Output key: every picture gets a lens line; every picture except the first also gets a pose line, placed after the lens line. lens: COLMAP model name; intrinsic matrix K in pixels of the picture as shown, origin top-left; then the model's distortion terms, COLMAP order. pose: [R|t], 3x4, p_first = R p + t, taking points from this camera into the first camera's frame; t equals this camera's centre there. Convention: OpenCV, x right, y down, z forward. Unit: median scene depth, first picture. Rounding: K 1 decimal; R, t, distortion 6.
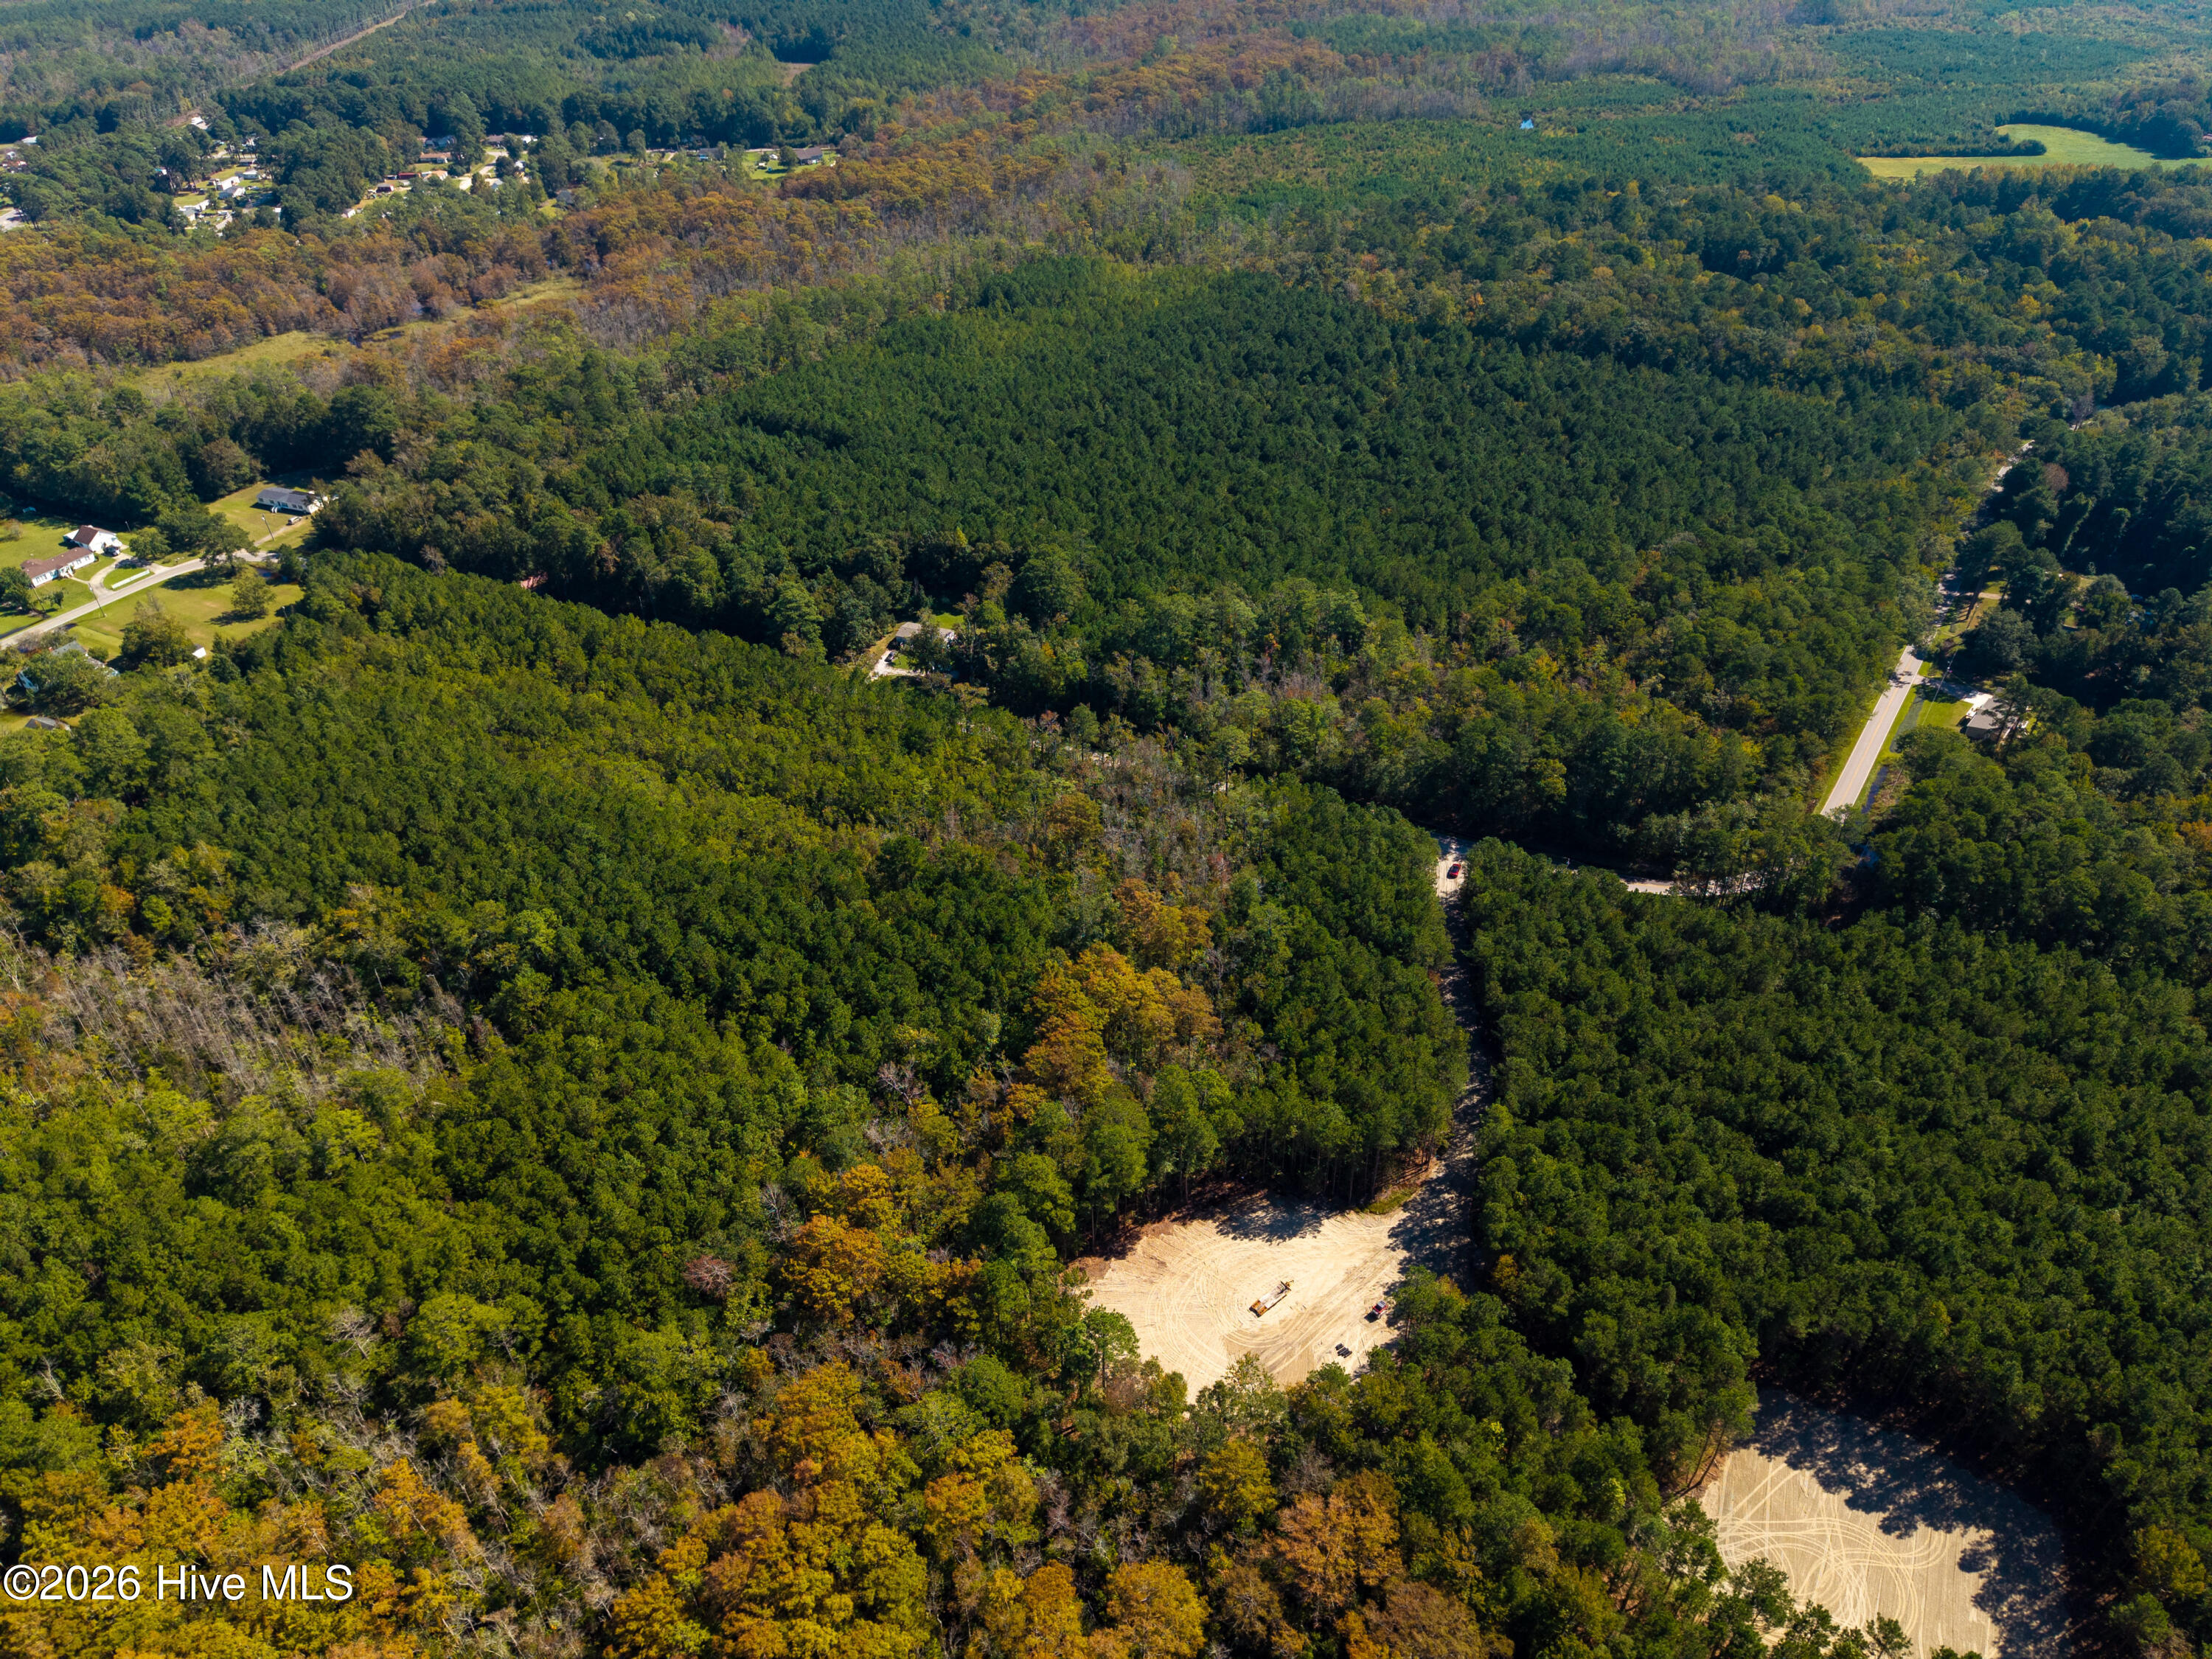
lens RADIAL K [[1480.2, 0, 1107.5], [0, 1480.2, 811.3], [0, 0, 1]] dist [0.028758, -0.024185]
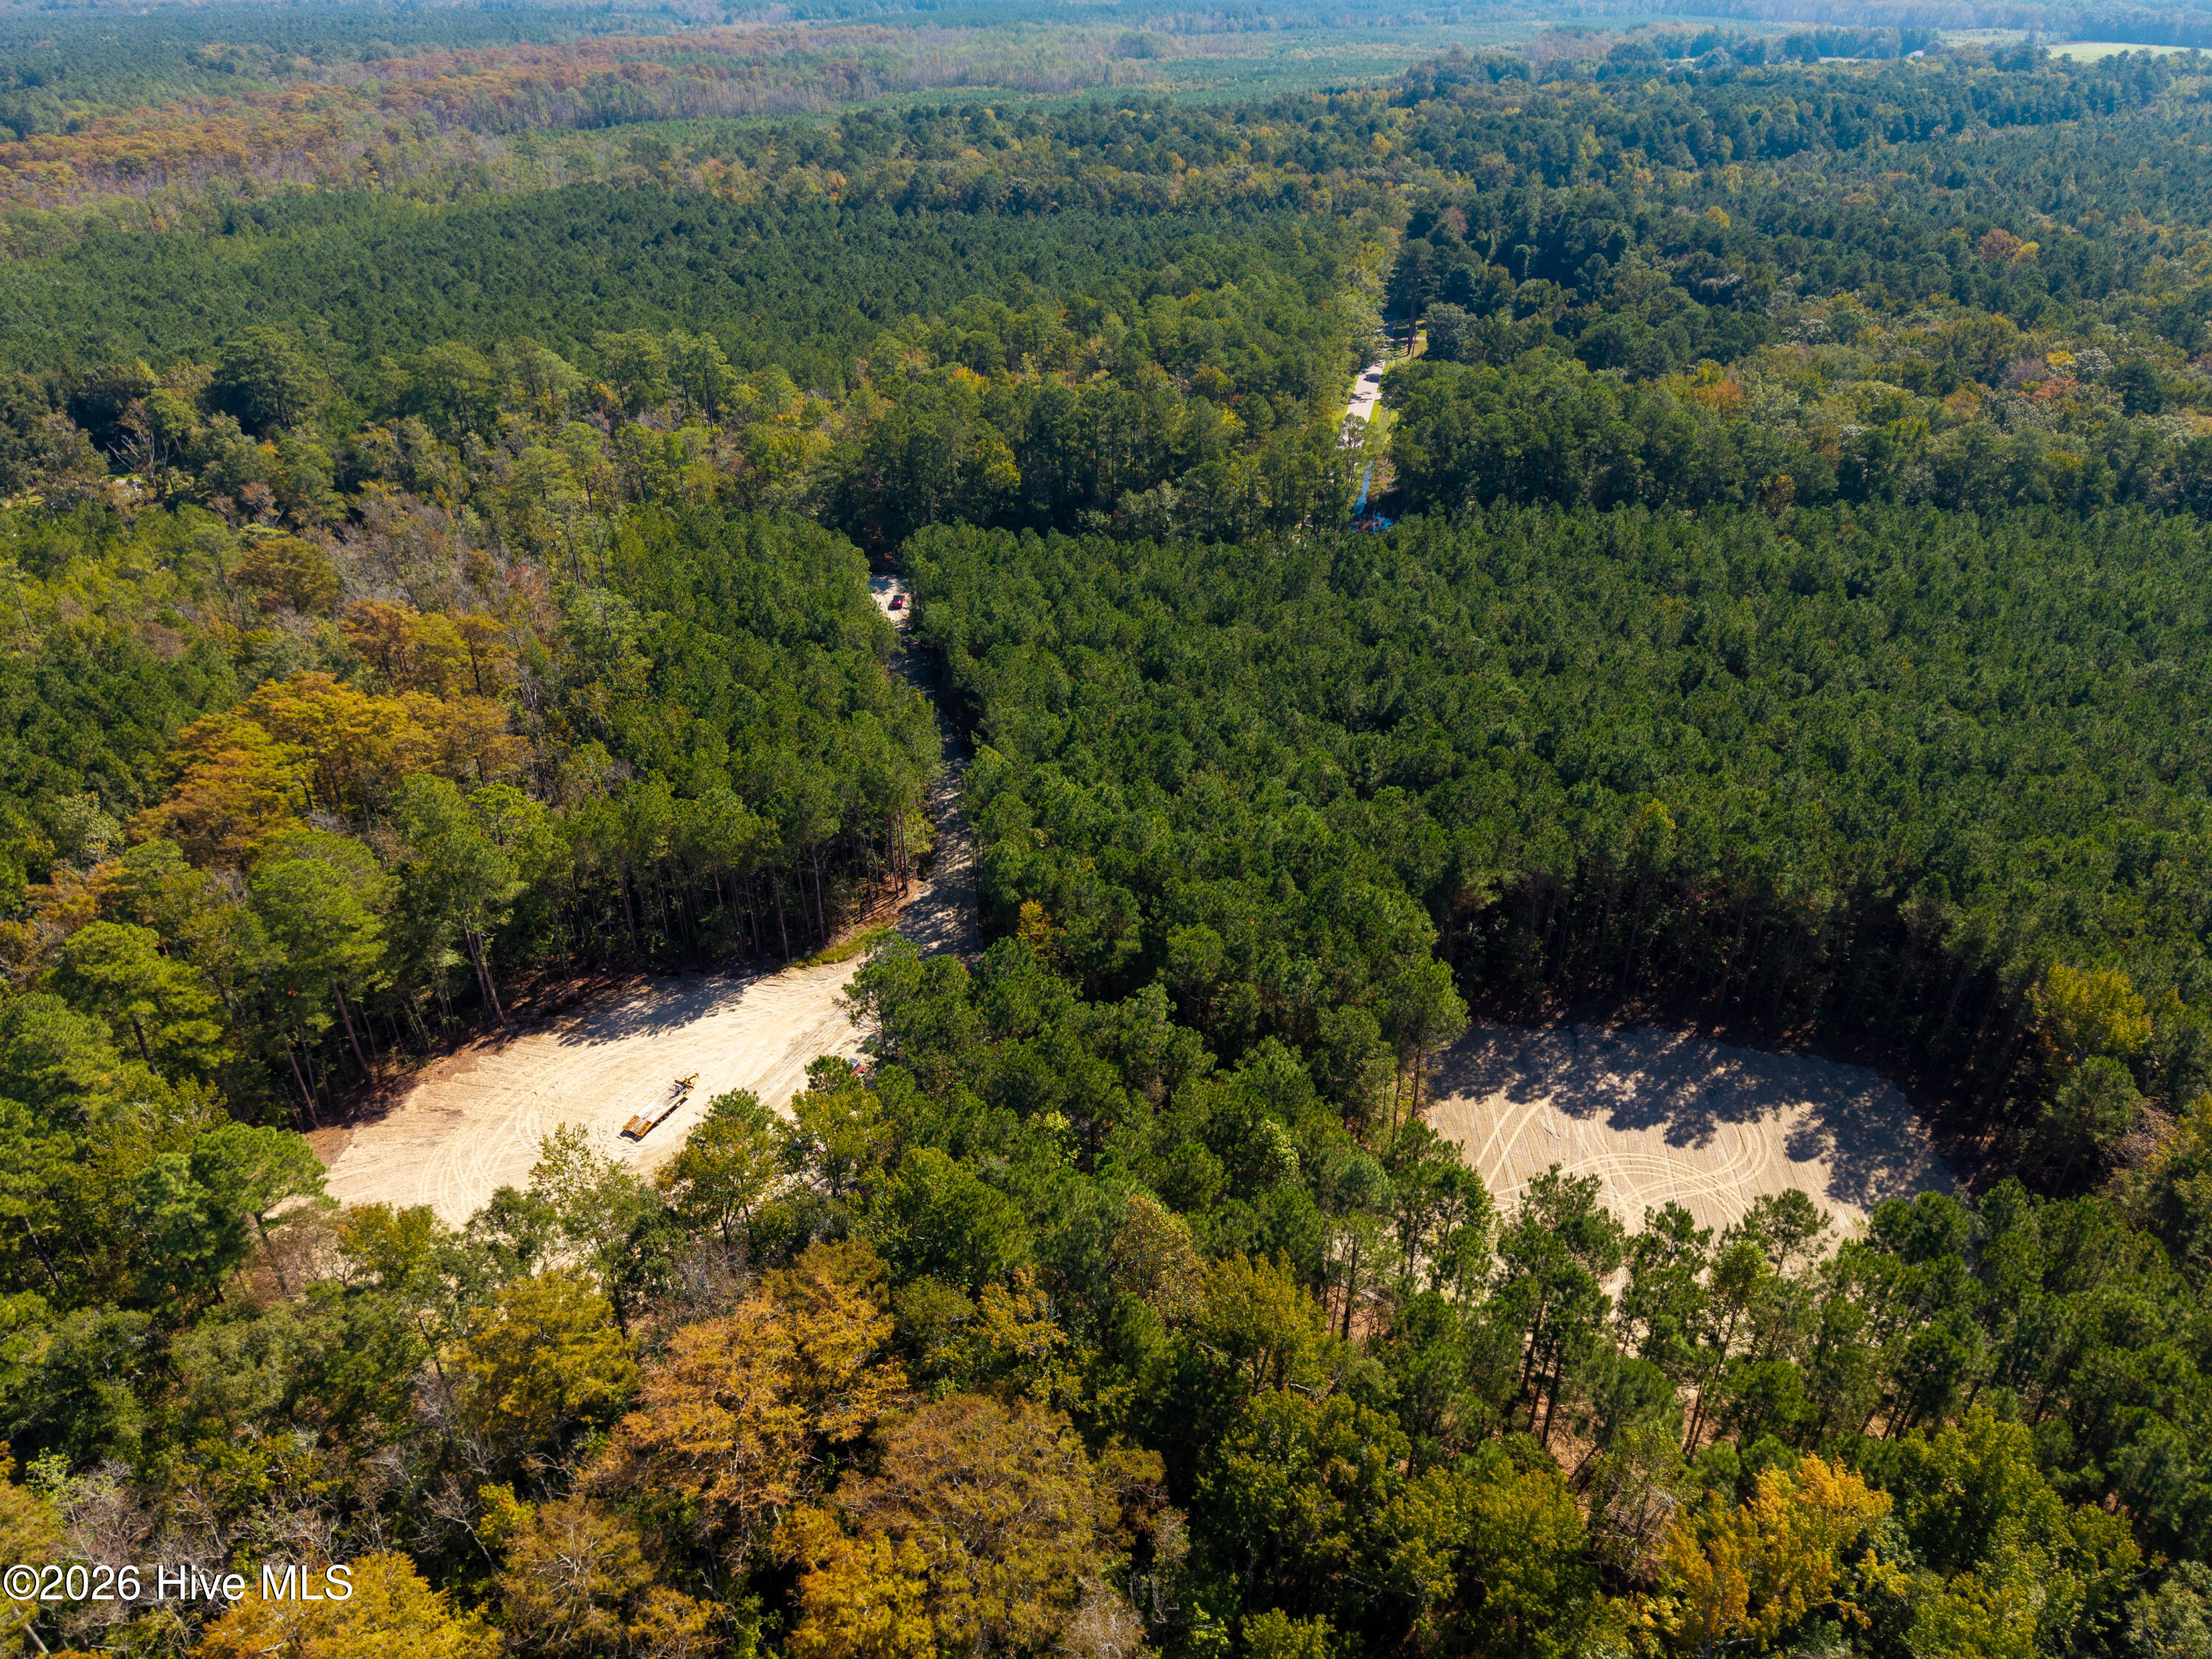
lens RADIAL K [[1480.2, 0, 1104.6], [0, 1480.2, 844.9], [0, 0, 1]] dist [0.028758, -0.024185]
pose [[0.929815, -0.190294, 0.315013, 0.107540], [0.210990, 0.976944, -0.032621, 0.283084], [-0.301543, 0.096796, 0.948527, 0.402519]]
